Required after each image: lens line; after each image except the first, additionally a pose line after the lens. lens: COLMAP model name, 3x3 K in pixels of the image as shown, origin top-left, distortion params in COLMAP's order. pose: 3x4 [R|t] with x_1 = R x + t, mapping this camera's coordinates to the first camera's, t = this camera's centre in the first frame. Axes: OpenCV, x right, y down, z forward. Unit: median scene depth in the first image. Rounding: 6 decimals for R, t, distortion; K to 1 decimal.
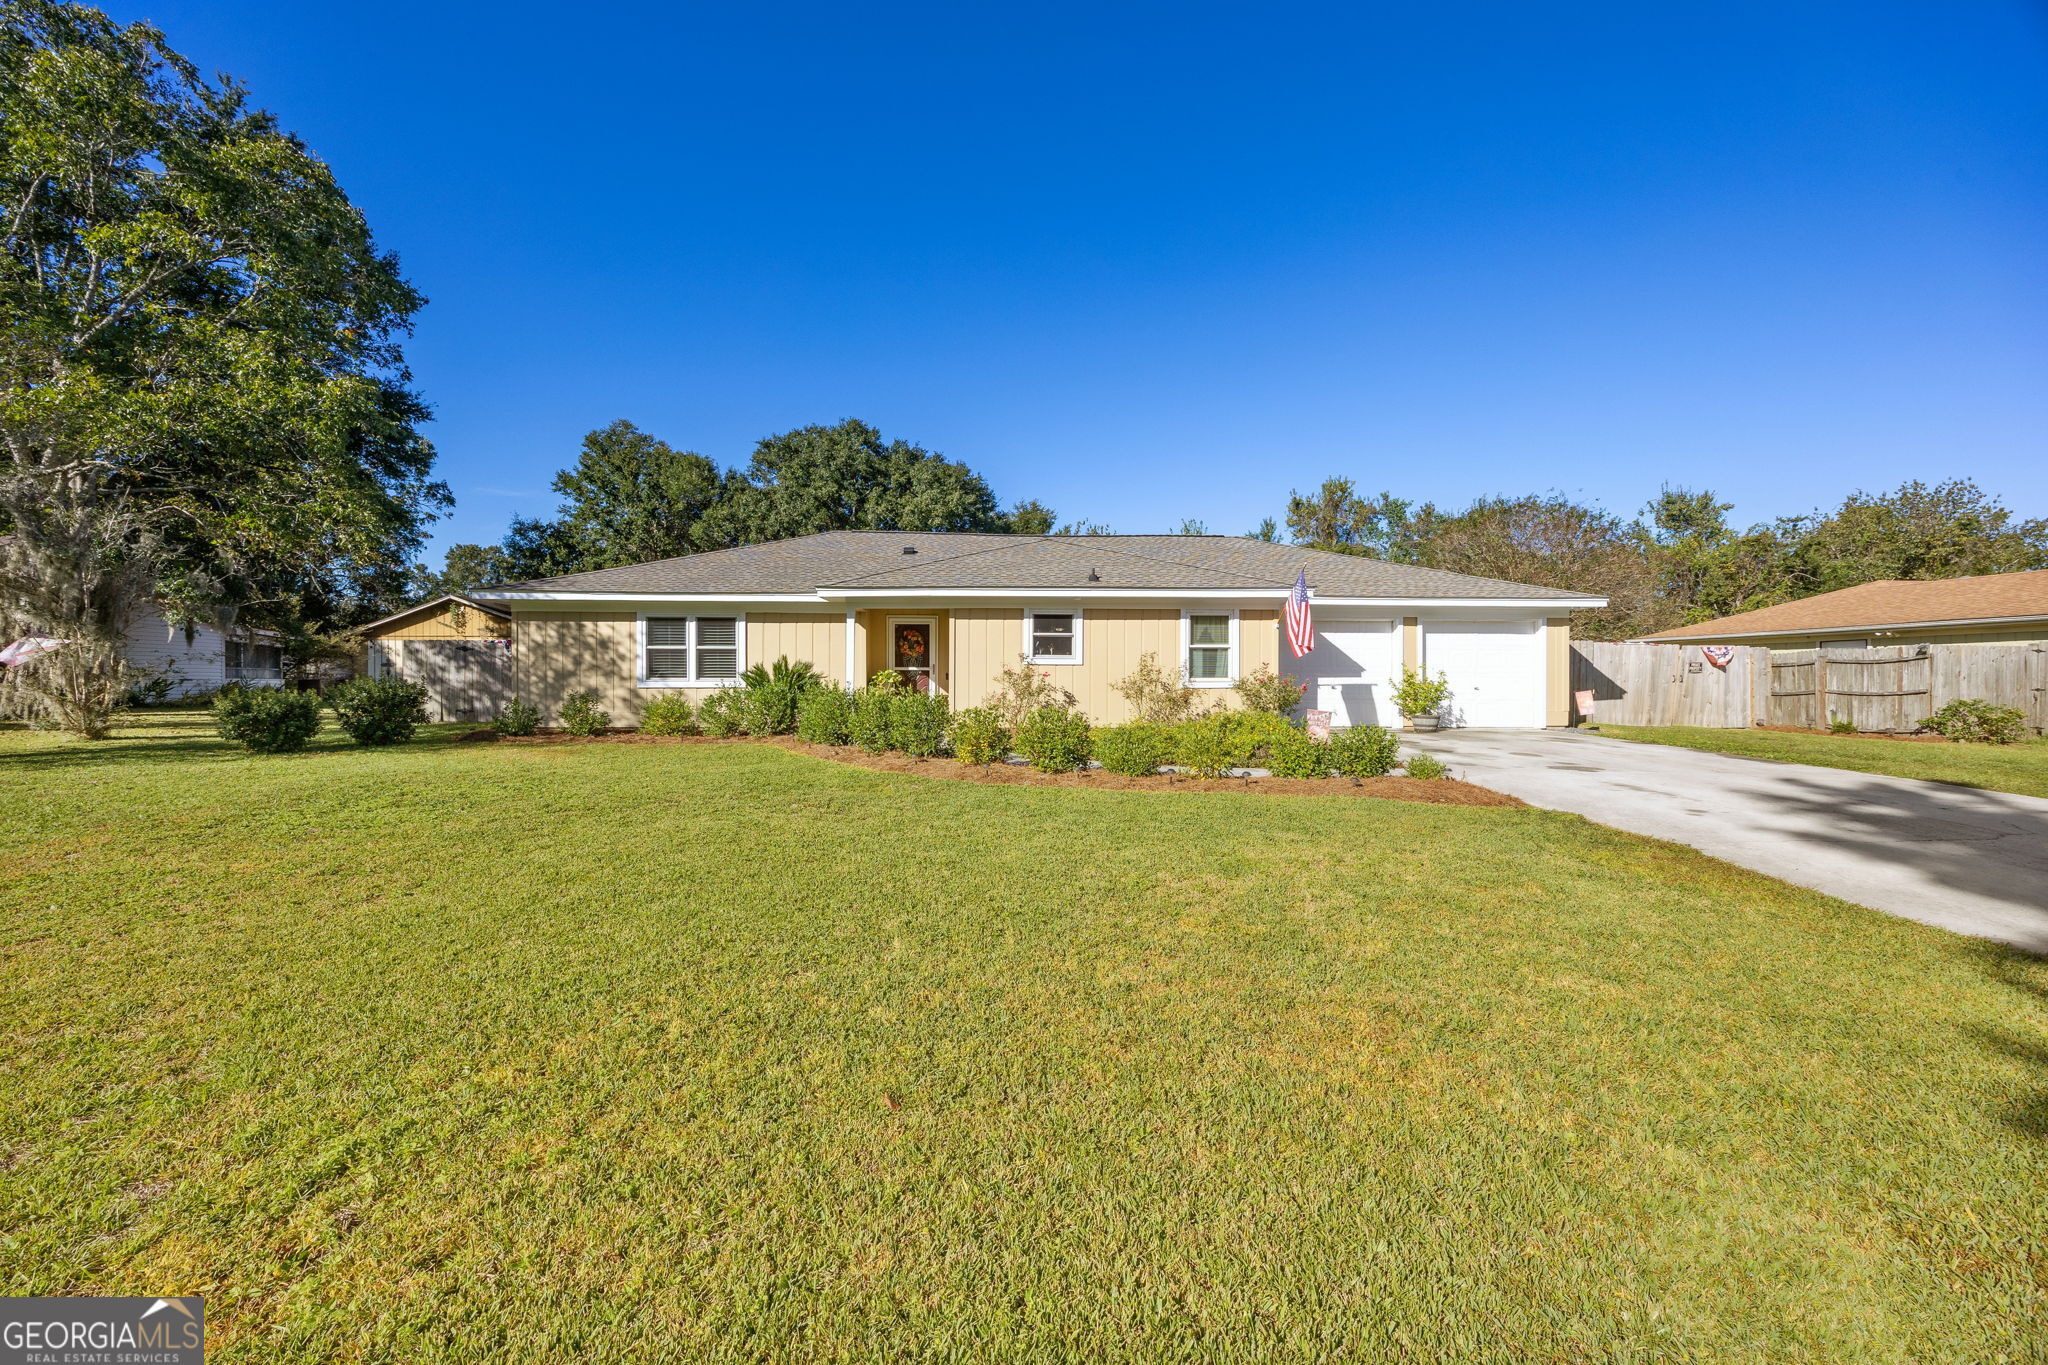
lens RADIAL K [[778.2, 0, 1022.8], [0, 778.2, 687.0], [0, 0, 1]] dist [-0.001632, 0.000021]
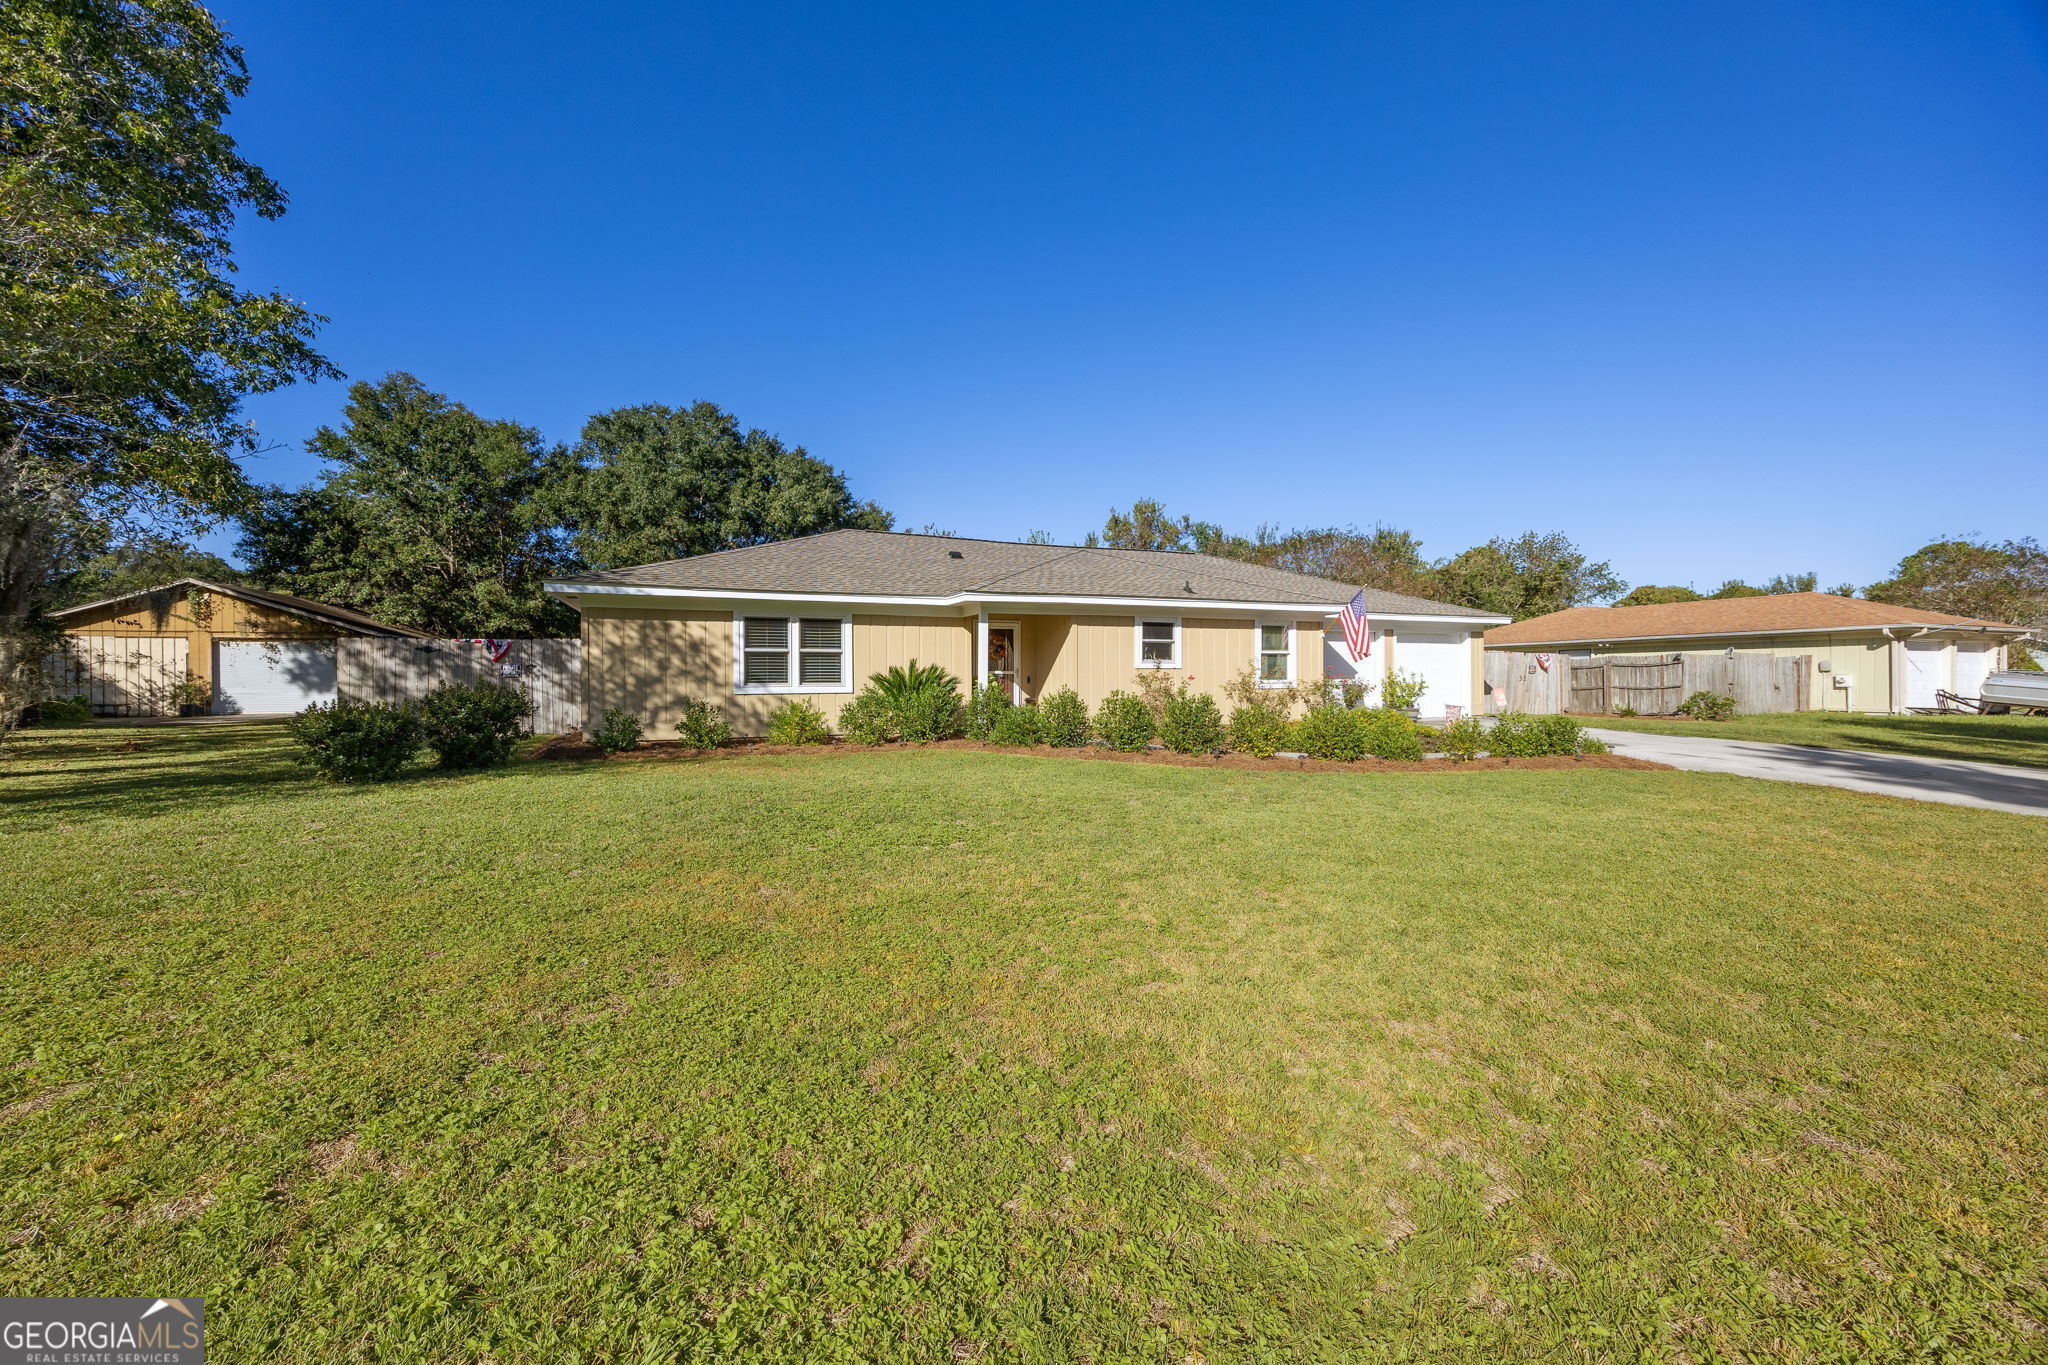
lens RADIAL K [[778.2, 0, 1018.0], [0, 778.2, 674.2], [0, 0, 1]] dist [-0.001632, 0.000021]
pose [[0.945513, -0.004277, 0.325555, -0.474796], [0.010699, 0.999782, -0.017938, -0.003274], [-0.325407, 0.020444, 0.945353, 0.034363]]
